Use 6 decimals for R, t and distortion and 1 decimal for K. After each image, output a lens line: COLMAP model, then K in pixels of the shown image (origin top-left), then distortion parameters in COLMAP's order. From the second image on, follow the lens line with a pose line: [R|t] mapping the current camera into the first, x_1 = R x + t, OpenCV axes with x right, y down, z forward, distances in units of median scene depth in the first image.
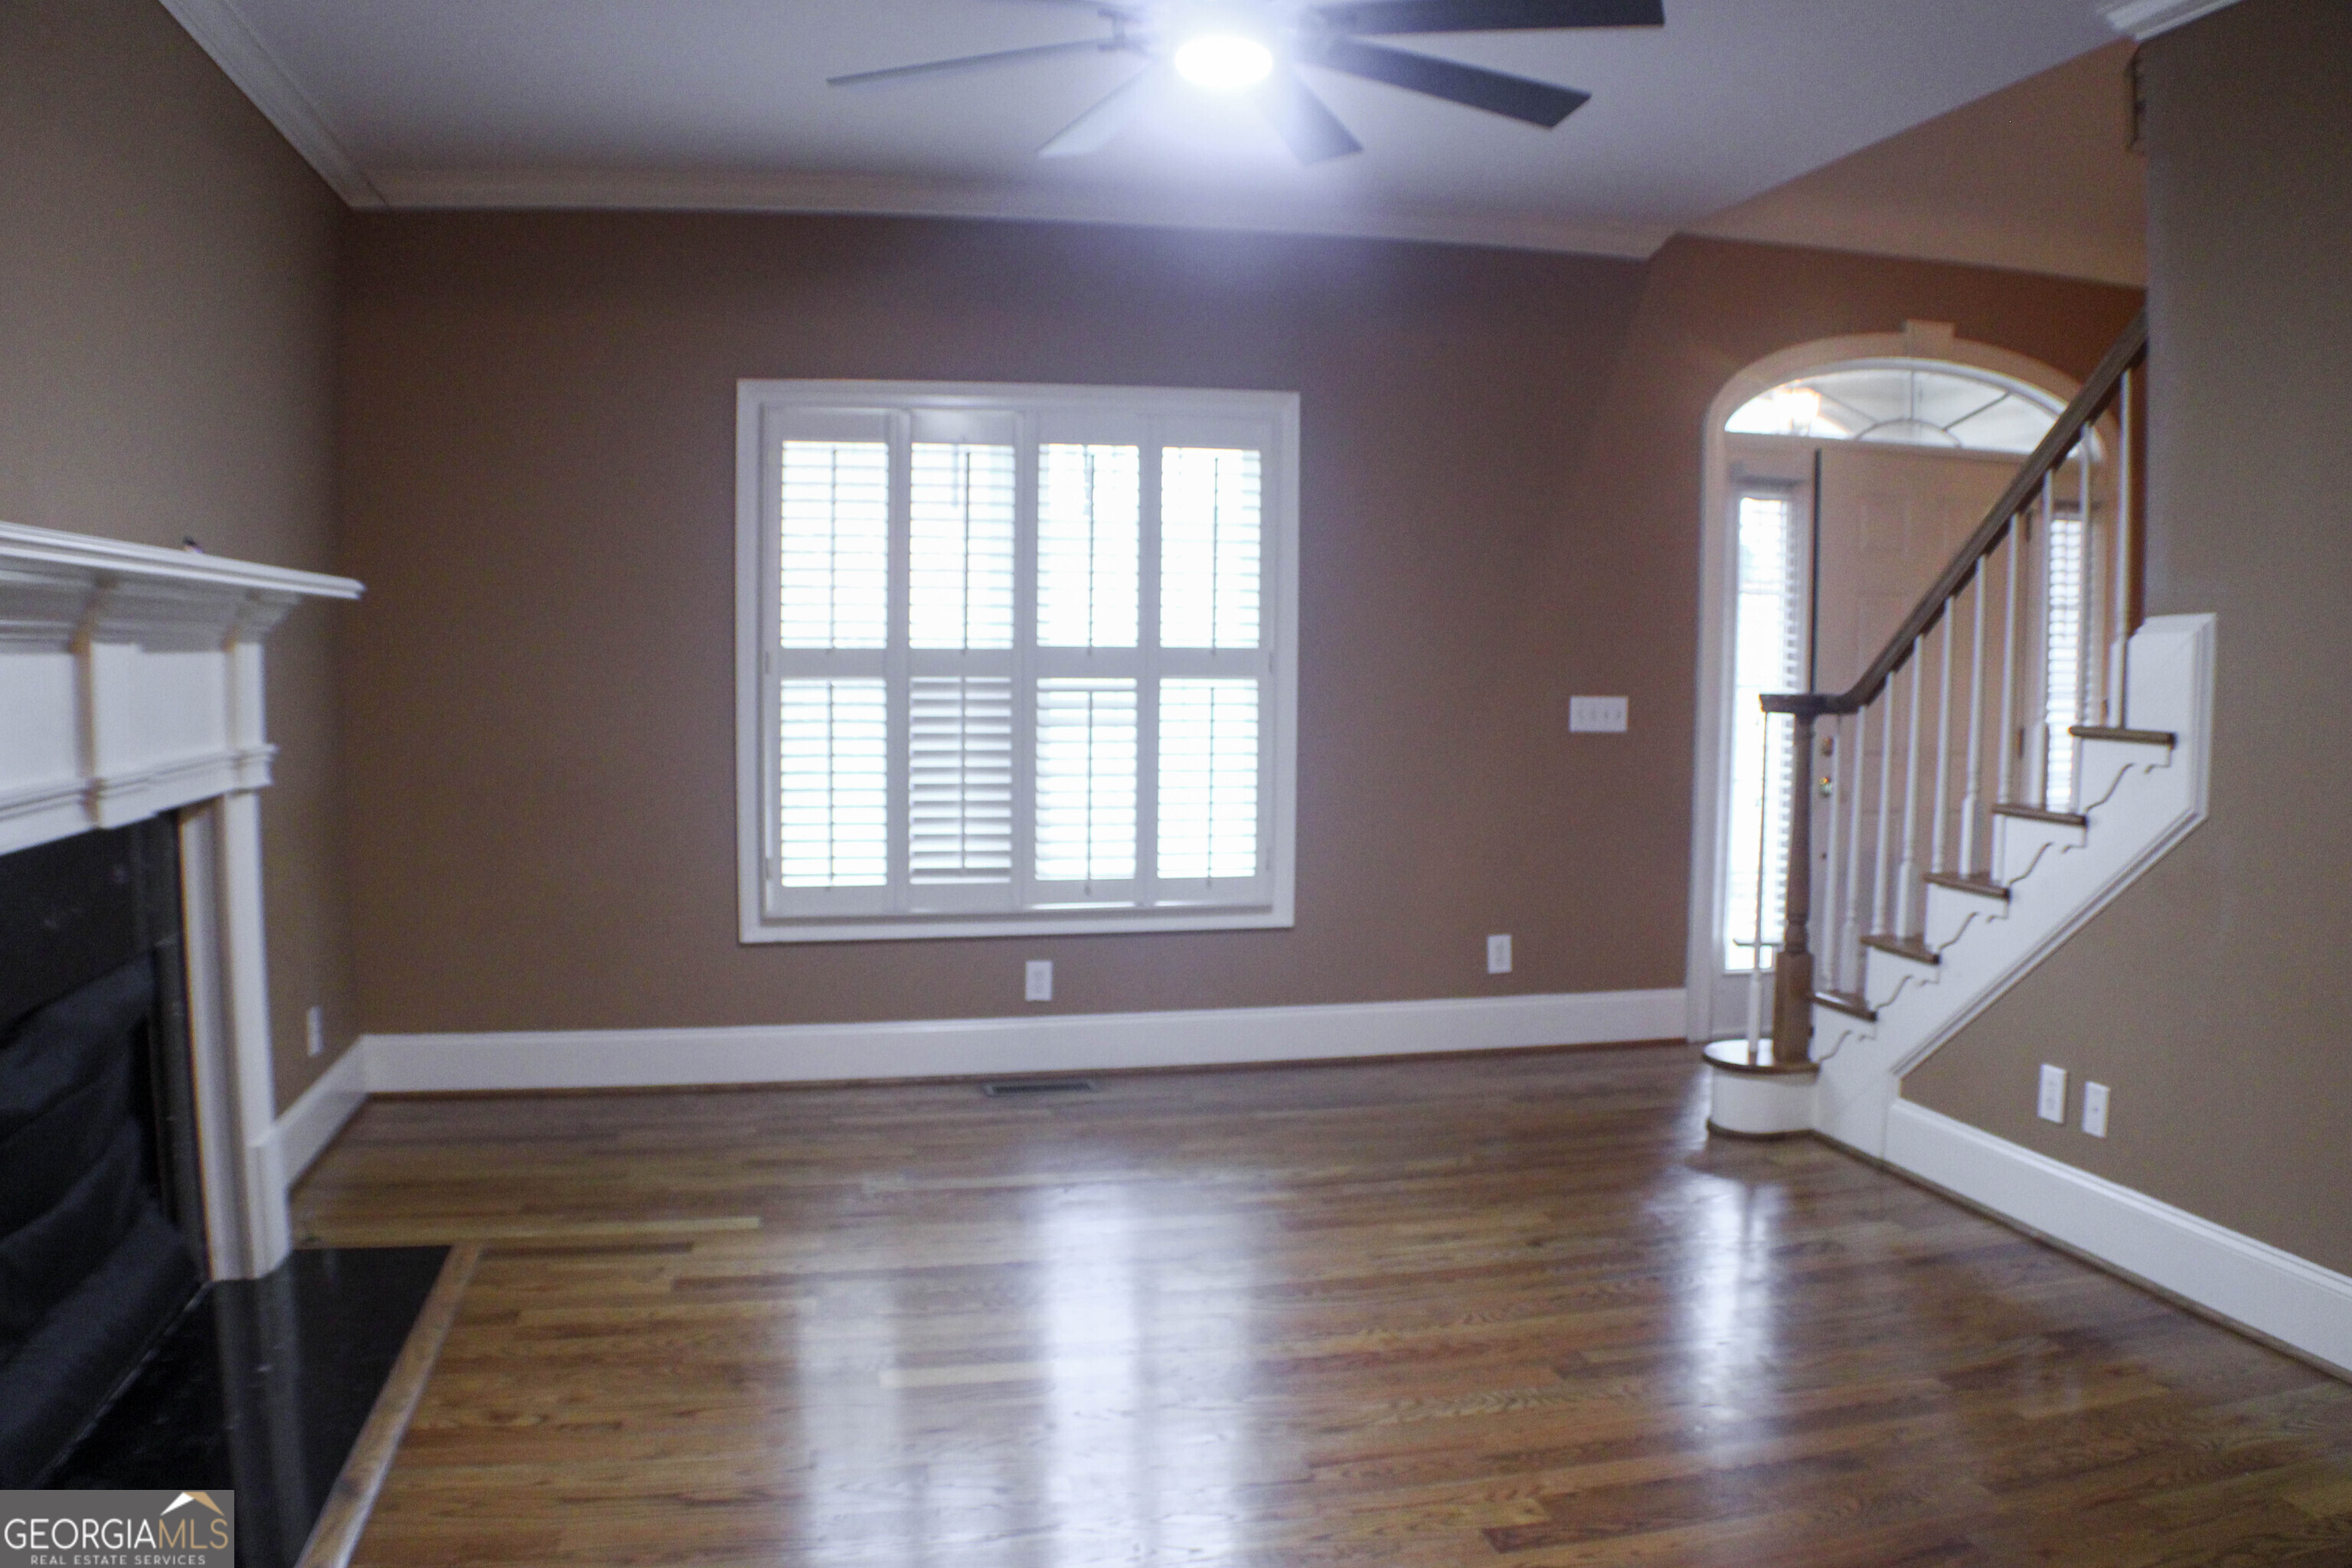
lens RADIAL K [[1784.9, 0, 1176.0], [0, 1784.9, 784.0], [0, 0, 1]] dist [-0.220371, 0.003498]
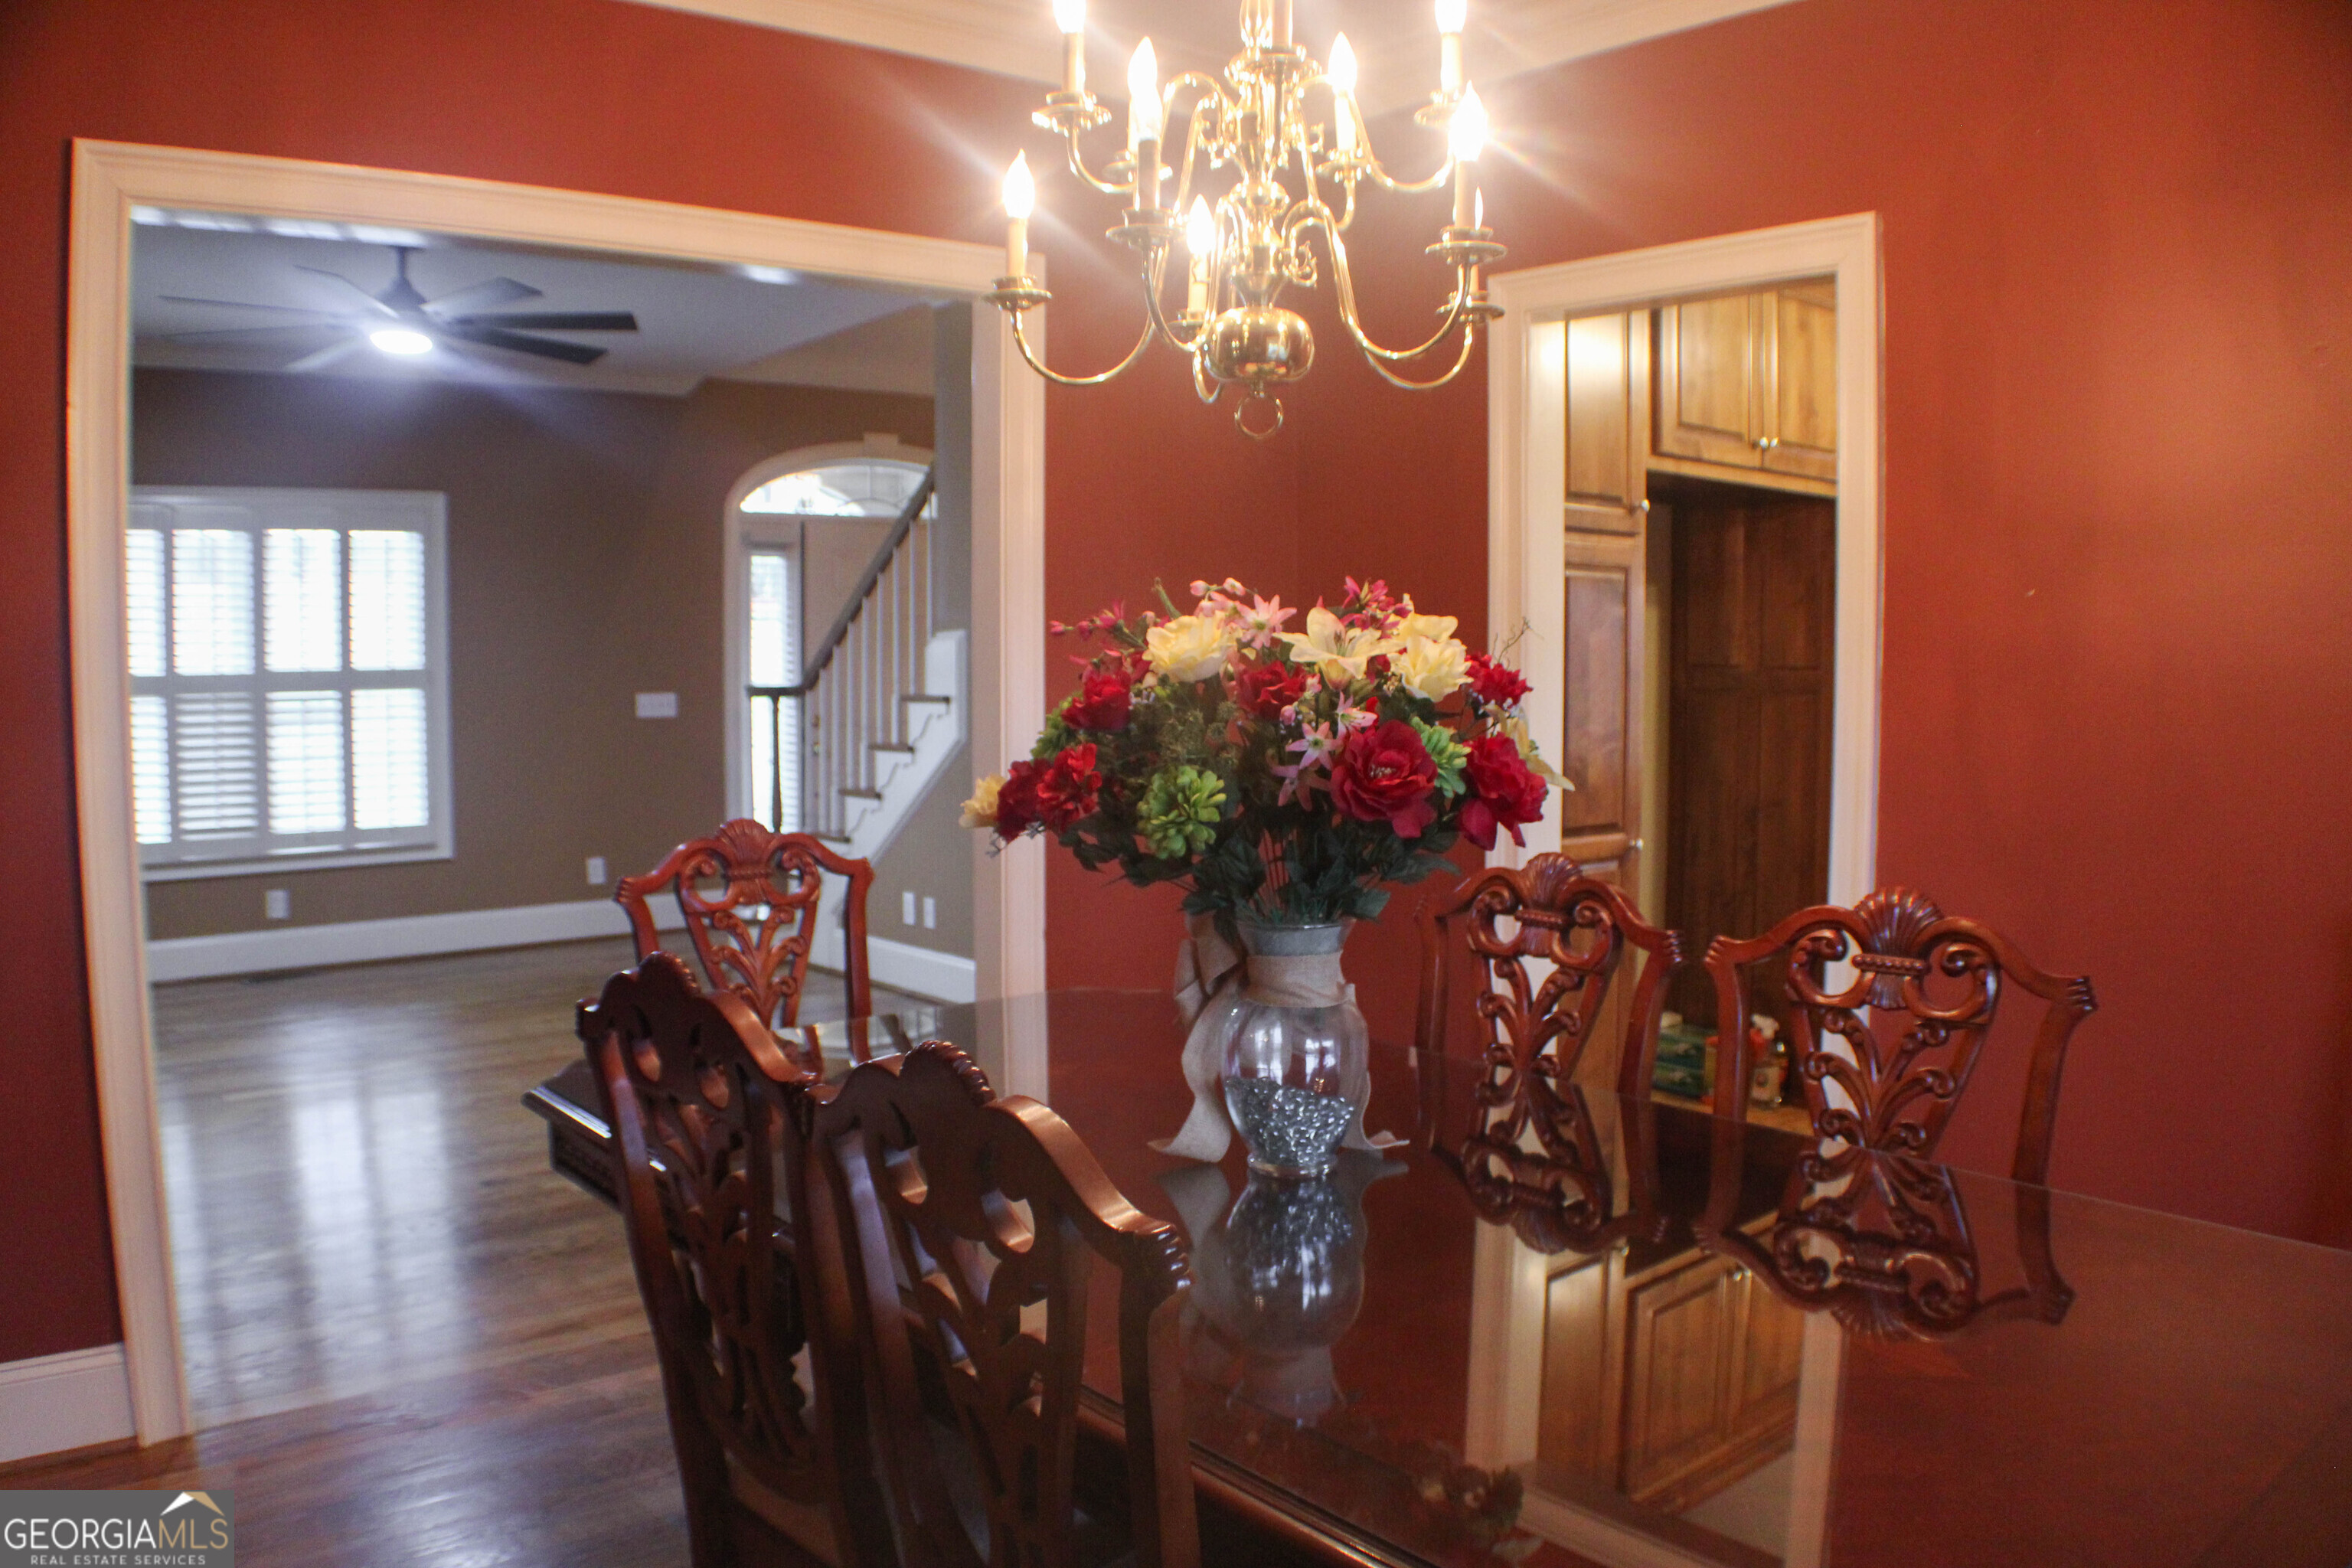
lens RADIAL K [[1827.9, 0, 1176.0], [0, 1827.9, 784.0], [0, 0, 1]] dist [-0.194590, 0.001772]
pose [[0.899319, -0.044875, 0.434984, -0.029269], [0.047862, 0.998846, 0.004093, 0.043831], [-0.434665, 0.017138, 0.900429, -0.584003]]
